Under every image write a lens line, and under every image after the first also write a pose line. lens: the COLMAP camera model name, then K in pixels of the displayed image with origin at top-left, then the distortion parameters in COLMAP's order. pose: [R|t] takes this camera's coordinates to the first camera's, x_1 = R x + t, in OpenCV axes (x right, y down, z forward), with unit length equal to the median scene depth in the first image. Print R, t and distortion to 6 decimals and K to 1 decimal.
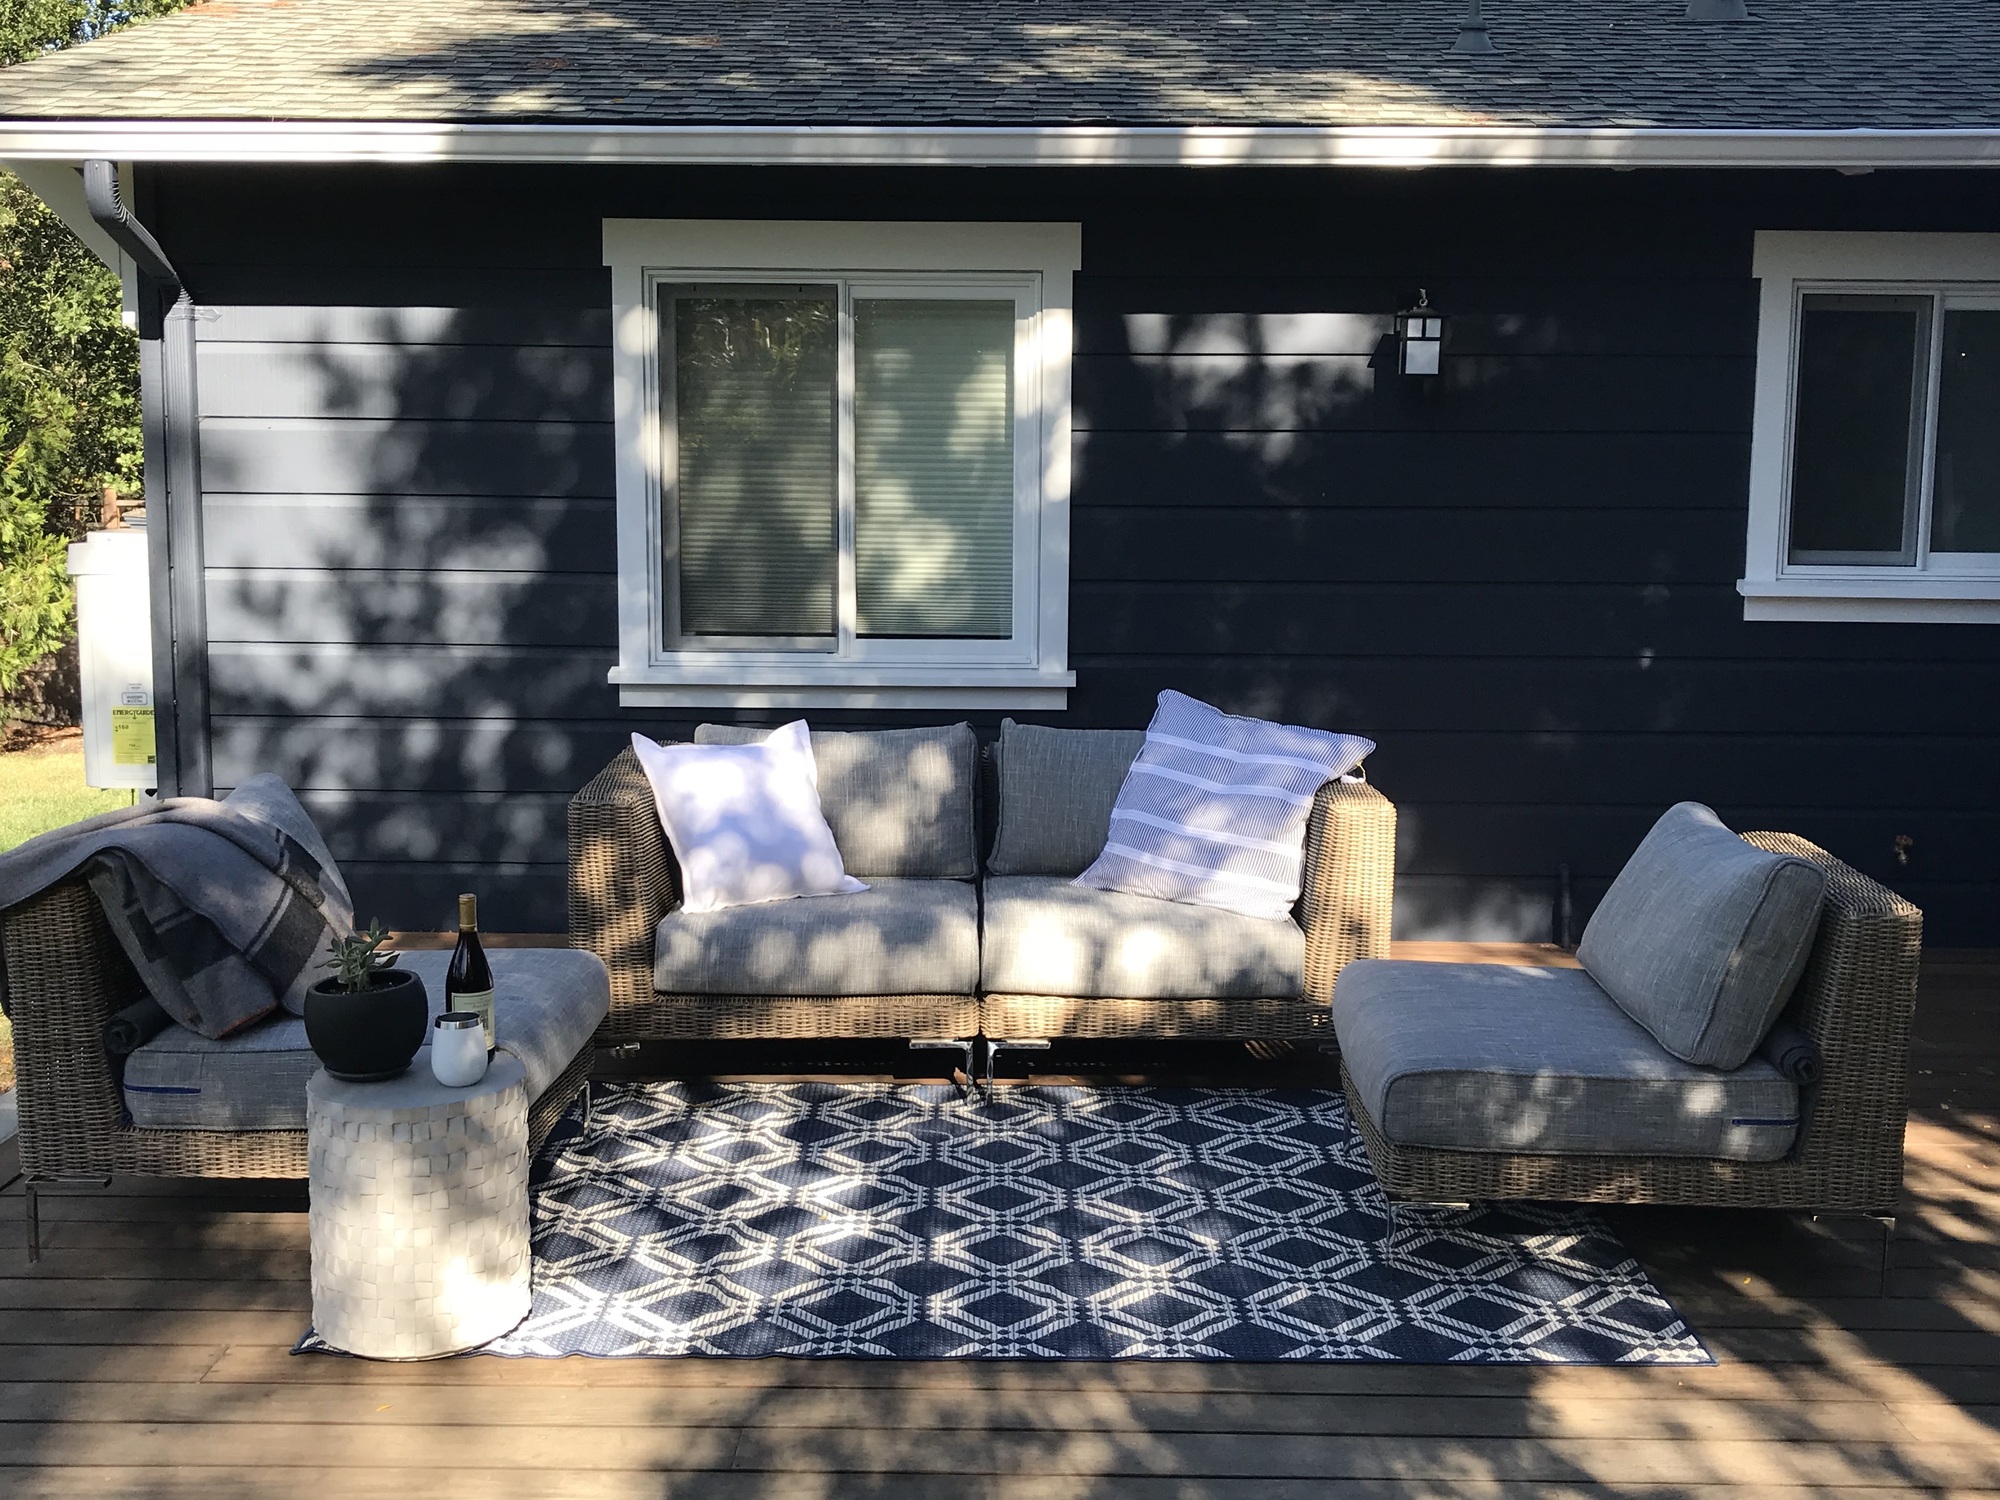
lens RADIAL K [[2113.3, 0, 1000.0], [0, 2113.3, 750.0], [0, 0, 1]] dist [0.010702, -0.003328]
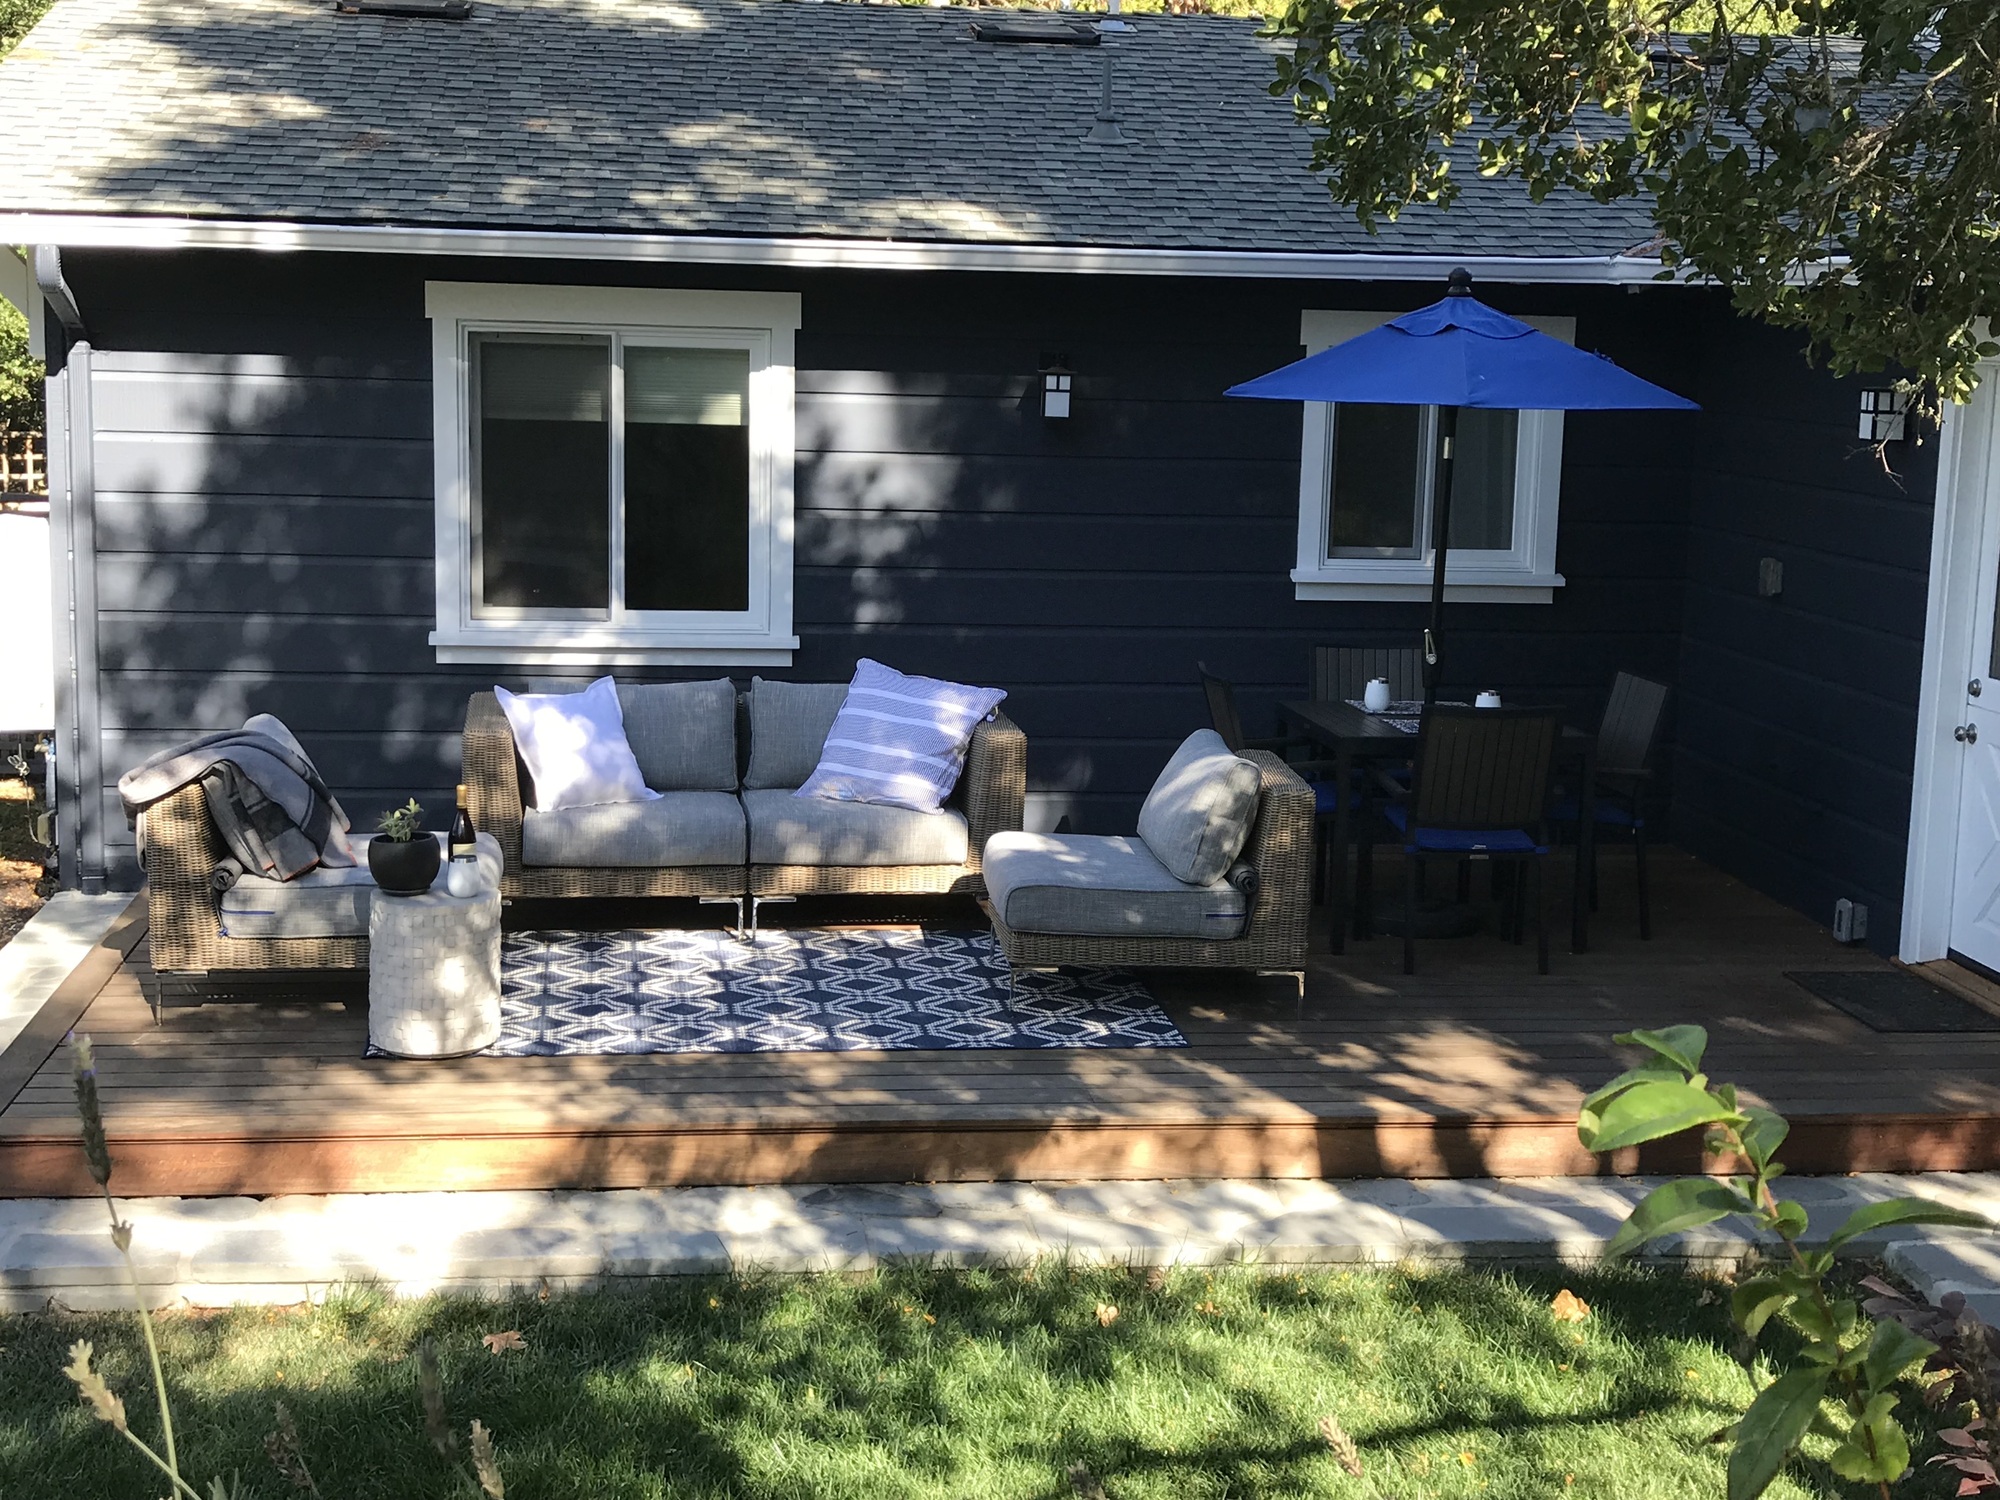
lens RADIAL K [[2784.3, 0, 1000.0], [0, 2784.3, 750.0], [0, 0, 1]] dist [0.291347, 0.007203]
pose [[0.990299, -0.004438, 0.138882, -0.106665], [0.001432, 0.999763, 0.021740, -0.005987], [-0.138945, -0.021330, 0.990070, -0.961699]]
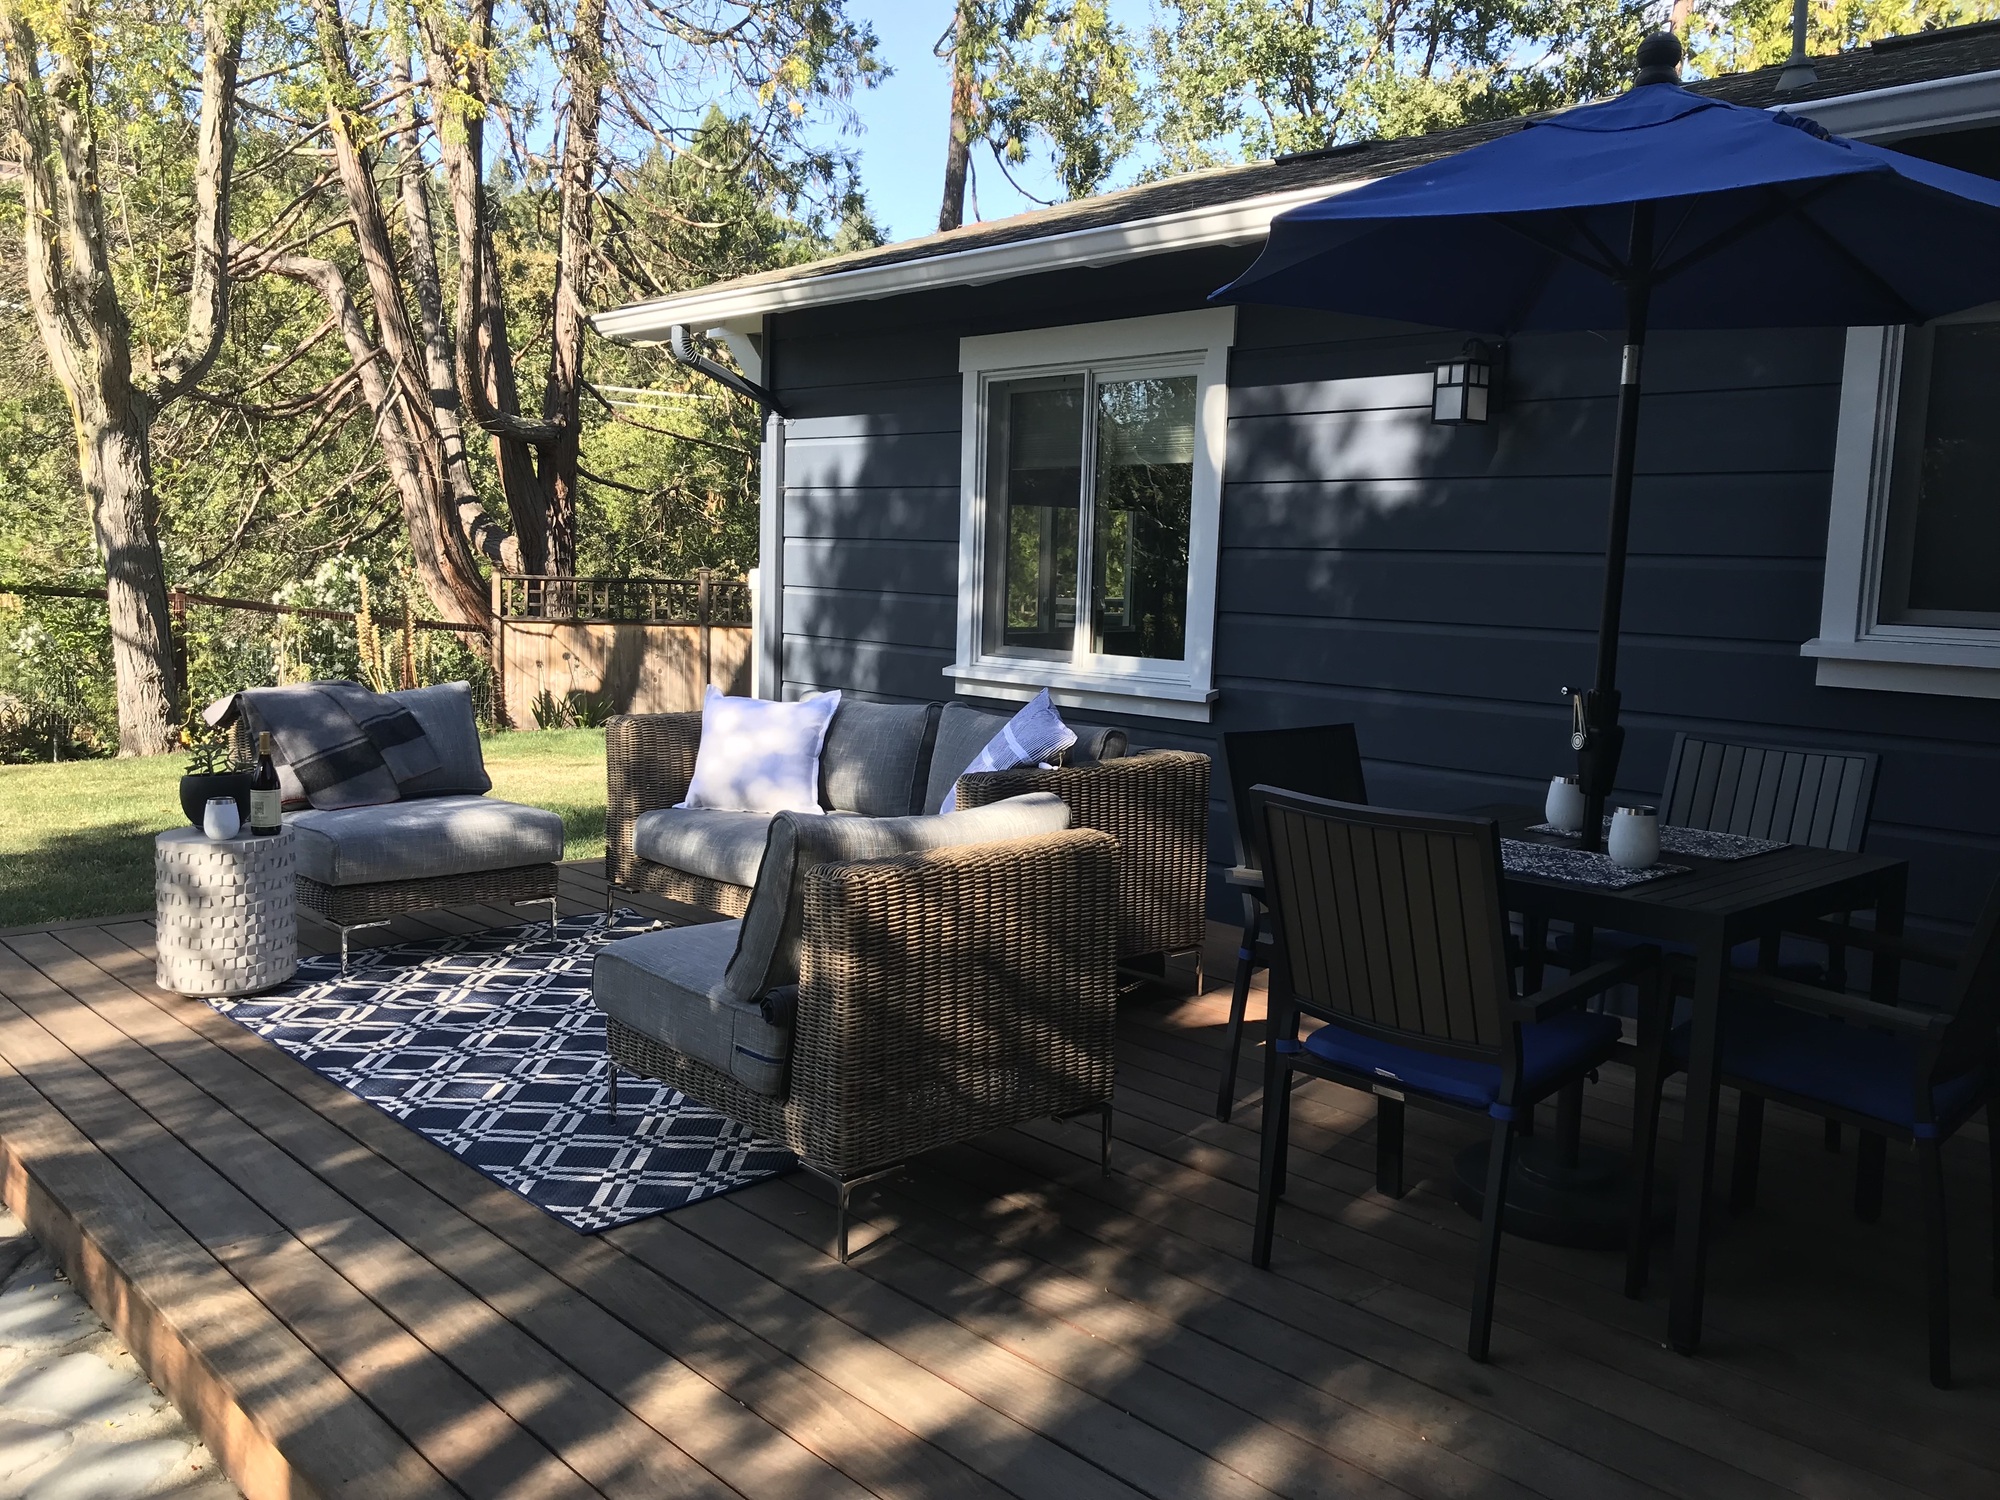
lens RADIAL K [[1643.7, 0, 1000.0], [0, 1643.7, 750.0], [0, 0, 1]] dist [0.004864, 0.006870]
pose [[0.706005, 0.102589, -0.700737, 0.807255], [-0.127225, 0.991728, 0.017009, -0.006129], [0.696686, 0.077143, 0.713217, 0.379654]]
